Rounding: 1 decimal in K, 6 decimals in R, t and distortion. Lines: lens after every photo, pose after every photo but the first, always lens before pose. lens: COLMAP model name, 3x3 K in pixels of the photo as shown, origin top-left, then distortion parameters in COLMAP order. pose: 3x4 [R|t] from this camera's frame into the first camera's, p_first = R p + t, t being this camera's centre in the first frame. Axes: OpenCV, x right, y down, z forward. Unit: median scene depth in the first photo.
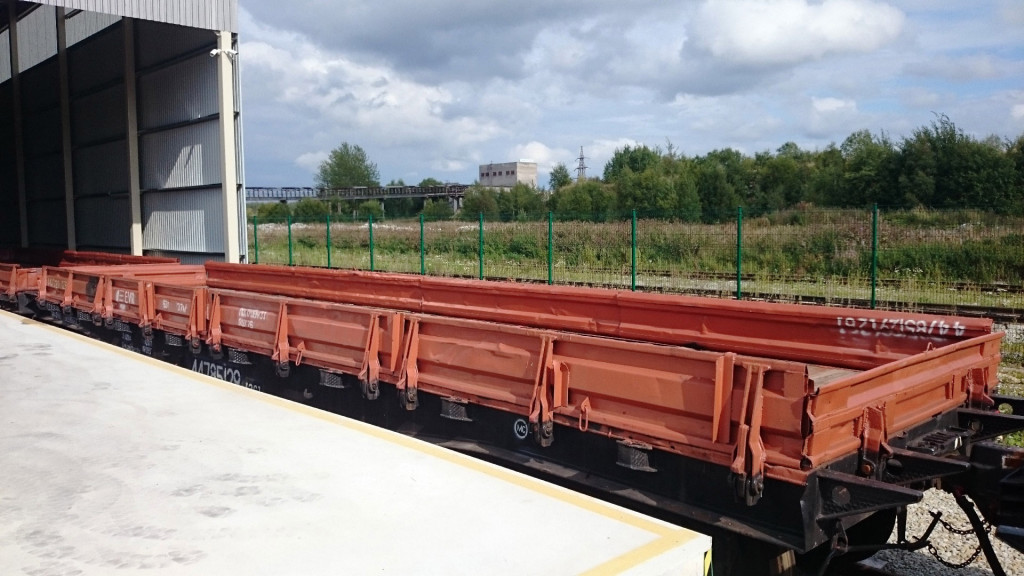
lens RADIAL K [[798.5, 0, 513.6], [0, 798.5, 283.8], [0, 0, 1]] dist [0.233711, -0.445905]
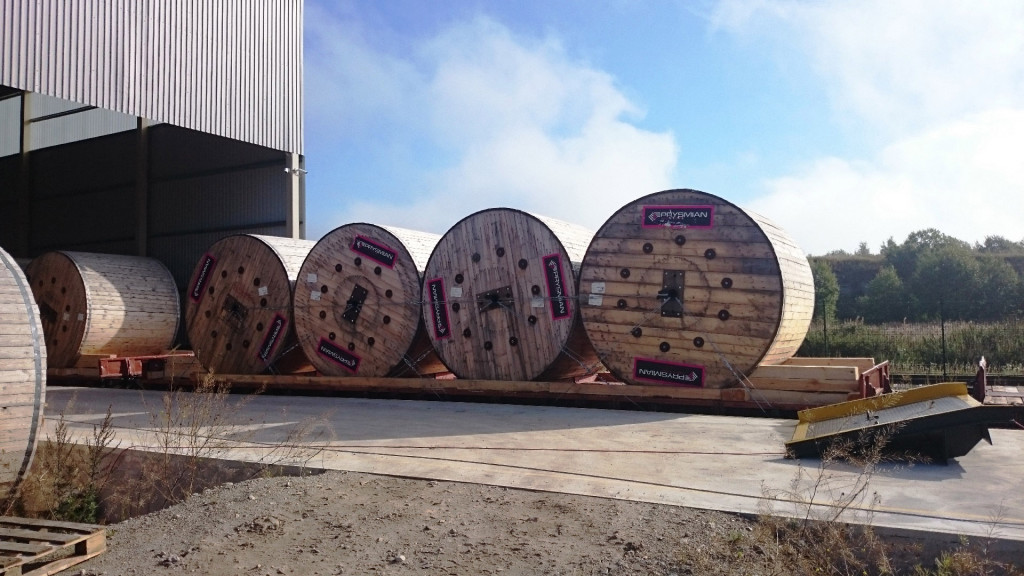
lens RADIAL K [[798.5, 0, 513.6], [0, 798.5, 283.8], [0, 0, 1]] dist [0.233711, -0.445905]
pose [[0.959845, 0.008476, 0.280403, -0.049037], [0.027962, 0.991675, -0.125695, 0.004156], [-0.279134, 0.128489, 0.951617, -0.021501]]
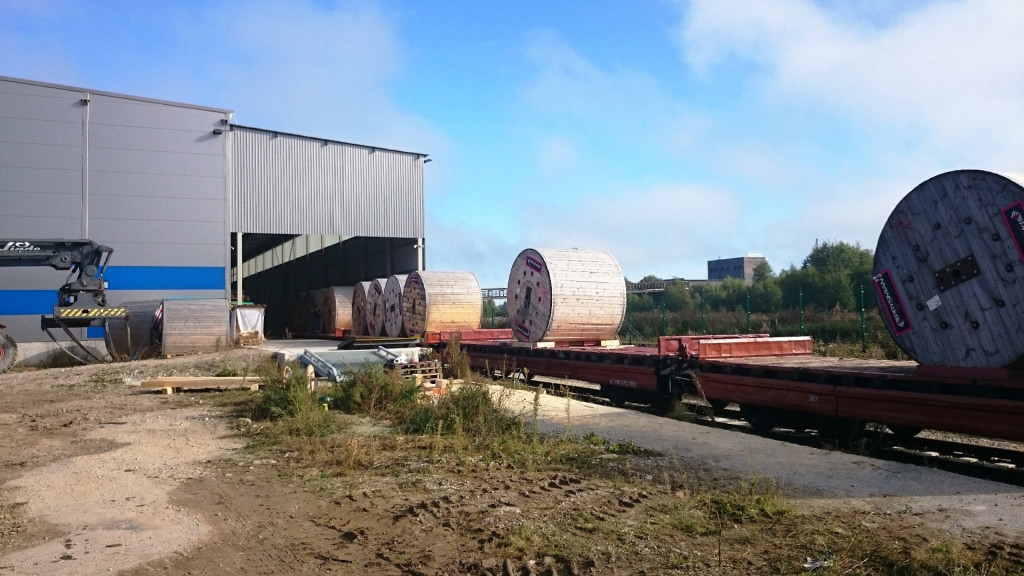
lens RADIAL K [[805.8, 0, 510.9], [0, 805.8, 280.6], [0, 0, 1]] dist [0.205729, -0.462447]
pose [[0.948061, -0.020998, -0.317394, 0.094150], [-0.017299, 0.992938, -0.117365, 0.015437], [0.317617, 0.116760, 0.941003, -0.167009]]
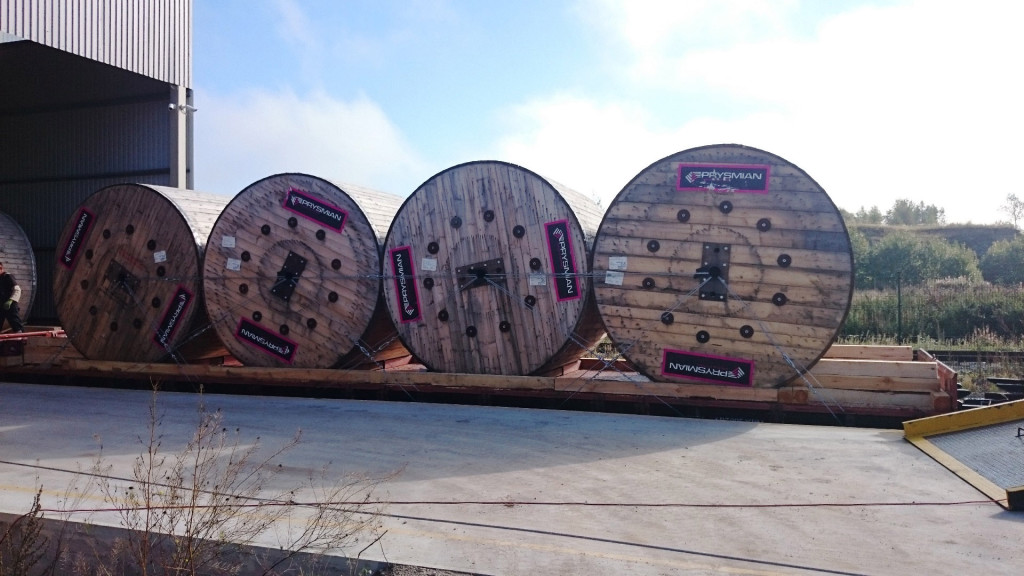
lens RADIAL K [[805.8, 0, 510.9], [0, 805.8, 280.6], [0, 0, 1]] dist [0.205729, -0.462447]
pose [[0.898609, 0.005504, 0.438715, -0.055682], [0.031249, 0.996579, -0.076510, 0.000666], [-0.437635, 0.082462, 0.895363, -0.001255]]
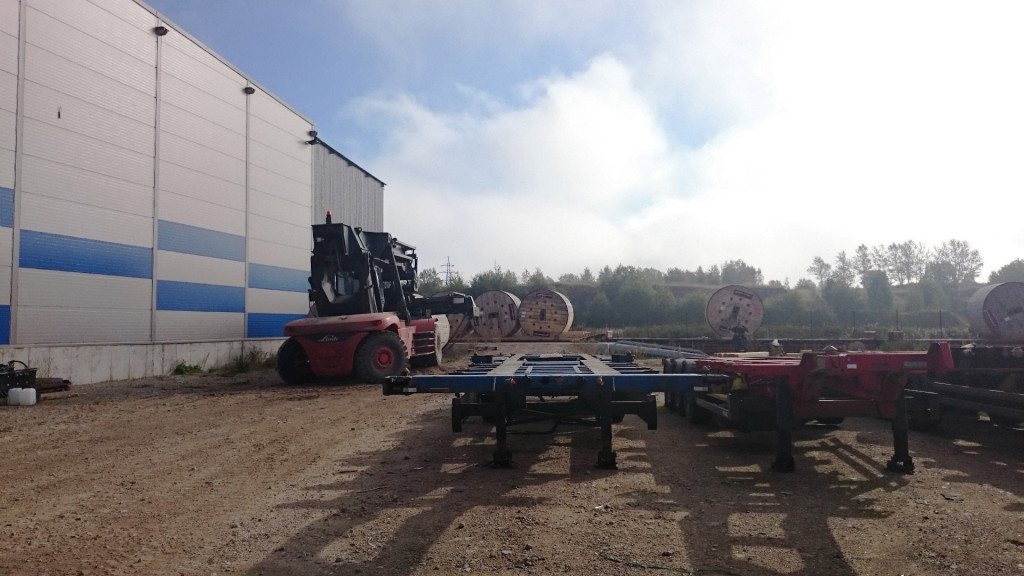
lens RADIAL K [[798.5, 0, 513.6], [0, 798.5, 283.8], [0, 0, 1]] dist [0.233711, -0.445905]
pose [[0.827452, 0.035908, 0.560387, -0.207416], [0.042111, 0.991175, -0.125691, 0.023821], [-0.559955, 0.127602, 0.818638, -0.214775]]
